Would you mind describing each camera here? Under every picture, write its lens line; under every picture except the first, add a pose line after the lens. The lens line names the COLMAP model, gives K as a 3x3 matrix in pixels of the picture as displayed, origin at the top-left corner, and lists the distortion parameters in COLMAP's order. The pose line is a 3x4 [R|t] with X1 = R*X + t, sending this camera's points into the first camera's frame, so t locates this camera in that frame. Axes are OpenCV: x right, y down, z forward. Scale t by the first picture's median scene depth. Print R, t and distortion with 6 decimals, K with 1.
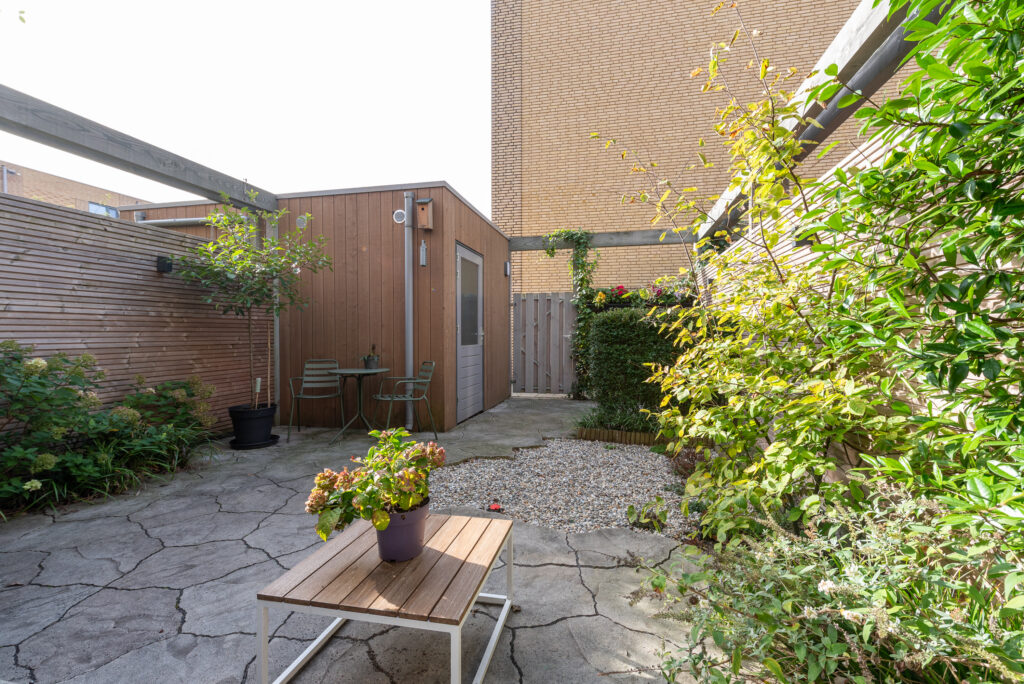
lens RADIAL K [[422.1, 0, 527.7], [0, 422.1, 339.4], [0, 0, 1]] dist [0.003757, -0.000020]
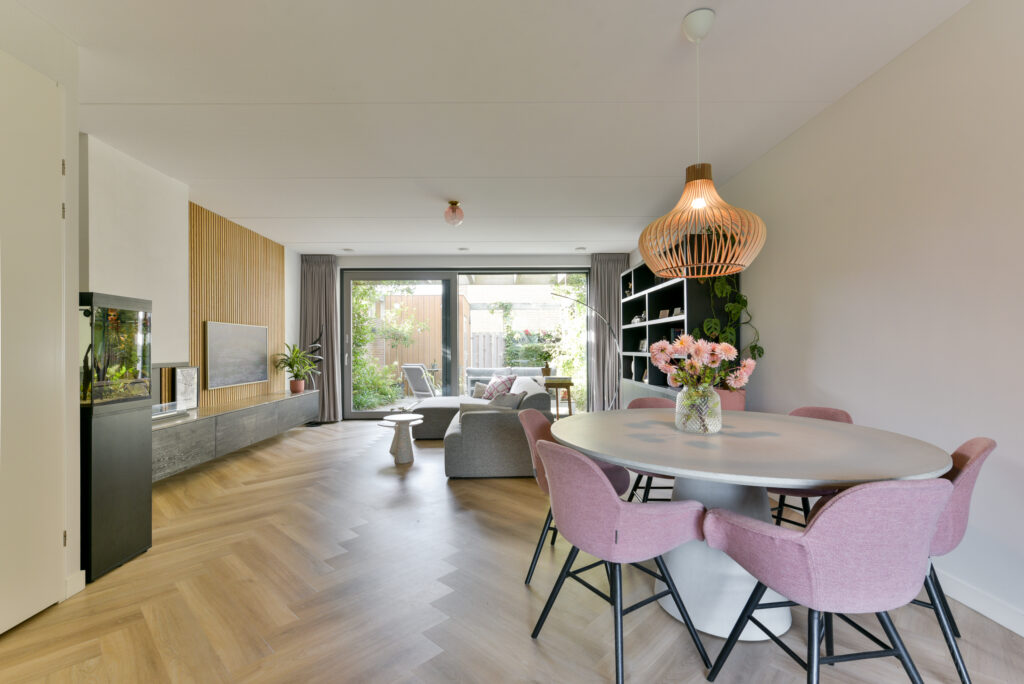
lens RADIAL K [[463.4, 0, 505.6], [0, 463.4, 346.8], [0, 0, 1]] dist [0.000554, 0.000110]
pose [[0.974583, -0.005563, 0.223960, -0.385684], [0.010476, 0.999730, -0.020755, 0.001077], [-0.223784, 0.022574, 0.974377, -1.169420]]
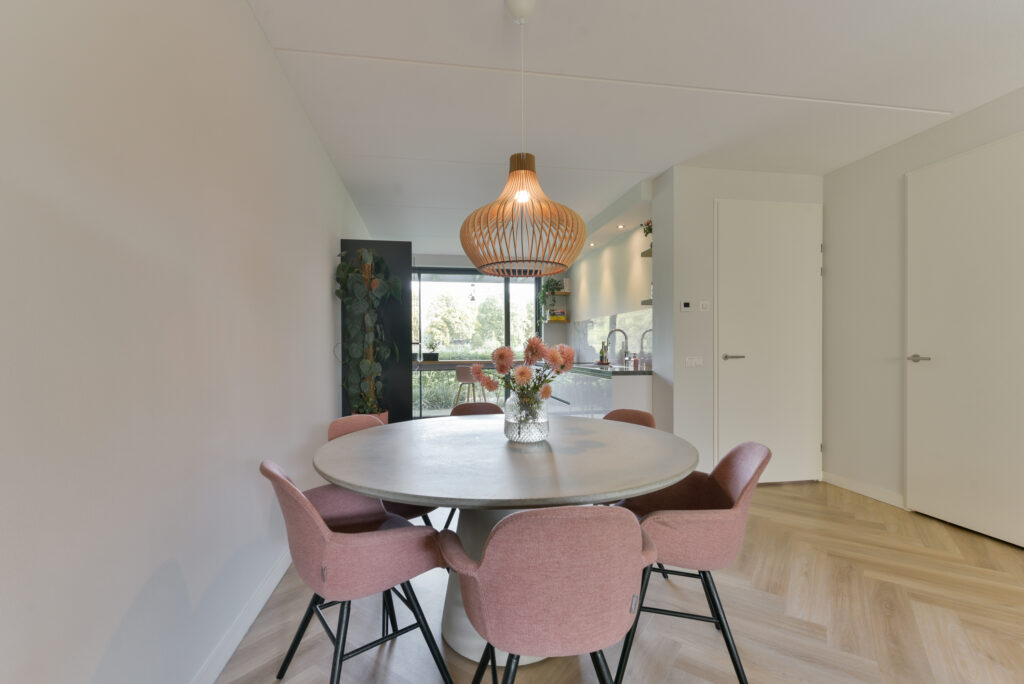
lens RADIAL K [[453.3, 0, 510.3], [0, 453.3, 347.8], [0, 0, 1]] dist [0.000277, -0.000370]
pose [[-0.927976, 0.003854, -0.372620, -0.060231], [-0.002956, 0.999839, 0.017704, -0.010778], [0.372628, 0.017530, -0.927815, -0.609427]]
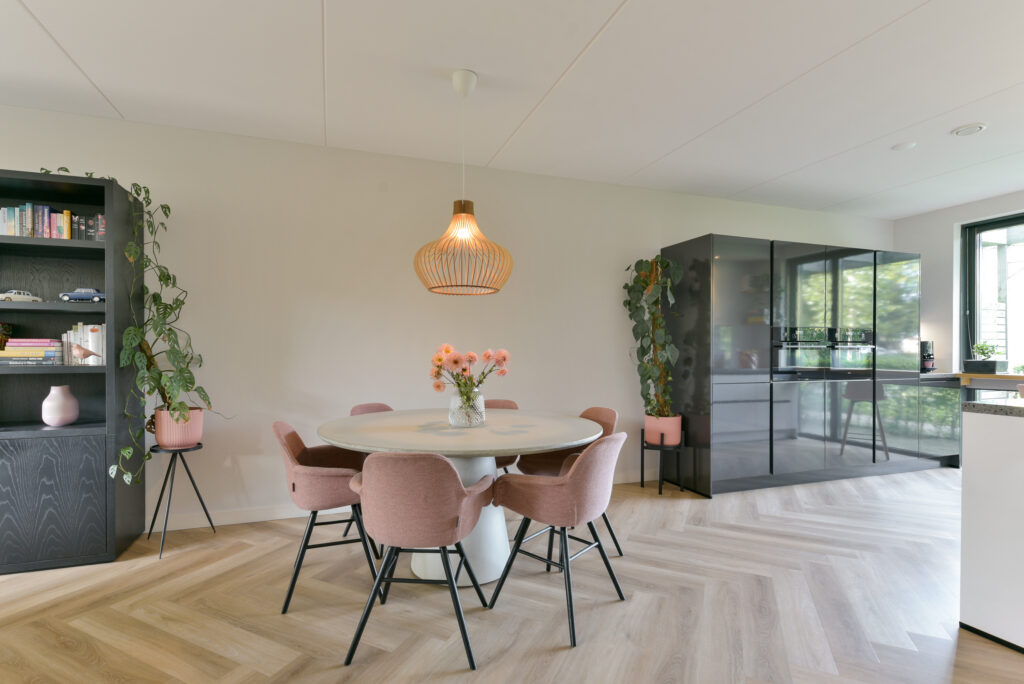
lens RADIAL K [[477.1, 0, 489.1], [0, 477.1, 352.2], [0, 0, 1]] dist [0.000970, -0.000110]
pose [[-0.517680, -0.005065, 0.855560, -0.529188], [0.014488, 0.999787, 0.014686, -0.012158], [-0.855452, 0.019998, -0.517496, -0.694421]]
